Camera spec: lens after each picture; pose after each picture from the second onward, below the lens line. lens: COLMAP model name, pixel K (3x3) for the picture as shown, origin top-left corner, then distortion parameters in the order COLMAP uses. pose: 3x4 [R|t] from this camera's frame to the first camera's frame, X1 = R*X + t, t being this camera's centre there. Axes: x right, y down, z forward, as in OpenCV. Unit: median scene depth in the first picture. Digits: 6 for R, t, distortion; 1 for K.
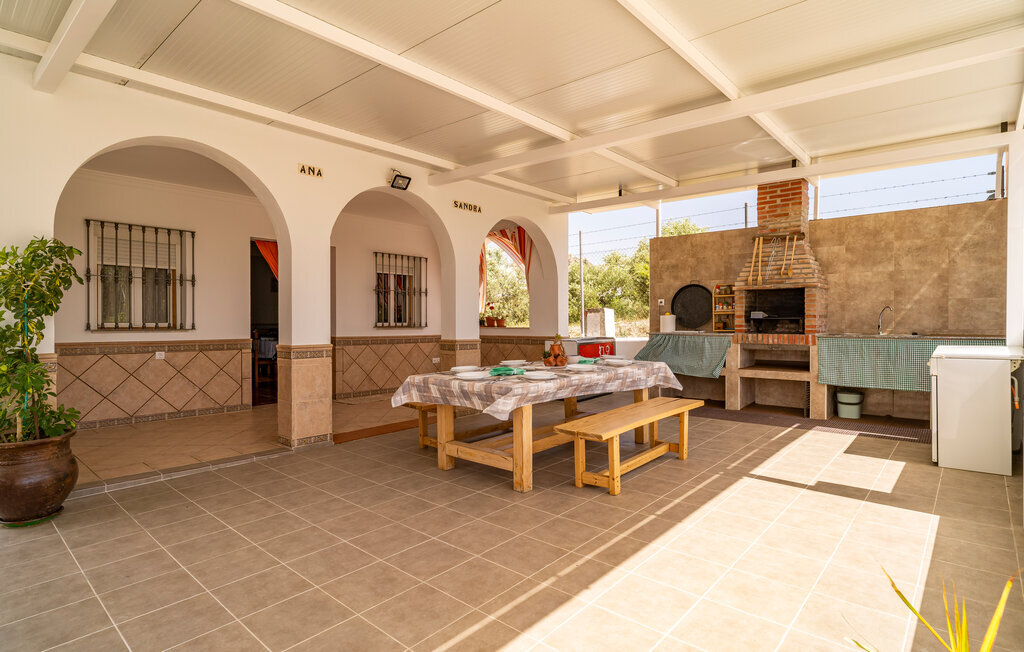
lens RADIAL K [[526.0, 0, 513.6], [0, 526.0, 320.9], [0, 0, 1]] dist [-0.003404, -0.000438]
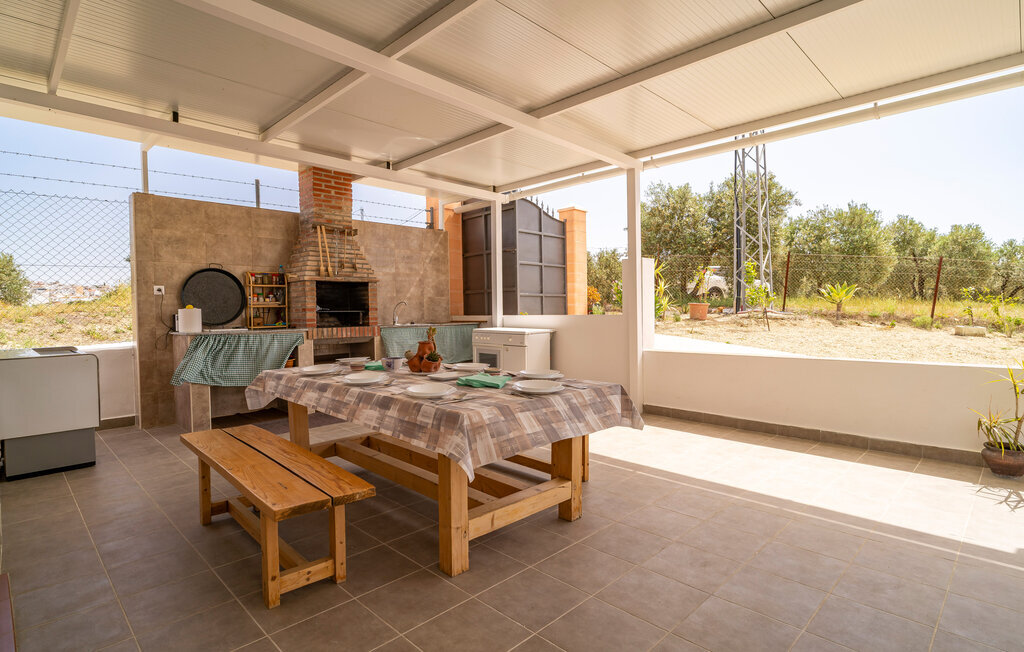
lens RADIAL K [[526.0, 0, 513.6], [0, 526.0, 320.9], [0, 0, 1]] dist [-0.003404, -0.000438]
pose [[0.049607, -0.014443, 0.998664, -0.469084], [0.019912, 0.999711, 0.013469, 0.005983], [-0.998570, 0.019218, 0.049880, 0.622985]]
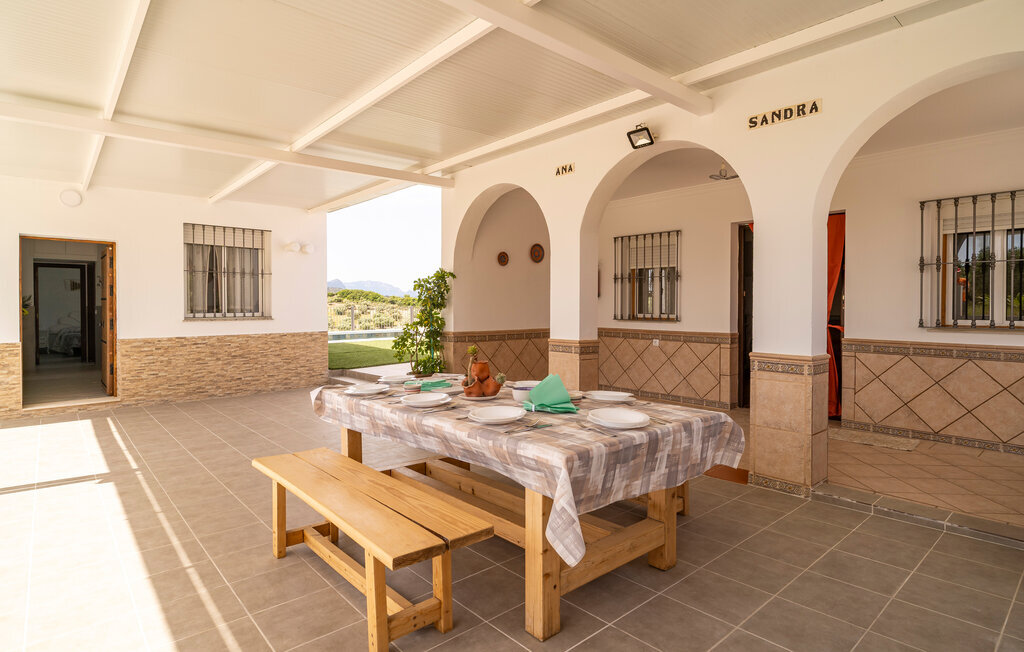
lens RADIAL K [[526.0, 0, 513.6], [0, 526.0, 320.9], [0, 0, 1]] dist [-0.003404, -0.000438]
pose [[-0.116661, 0.032806, -0.992630, 0.521782], [0.001853, 0.999460, 0.032814, -0.021507], [0.993170, 0.001989, -0.116659, 0.825355]]
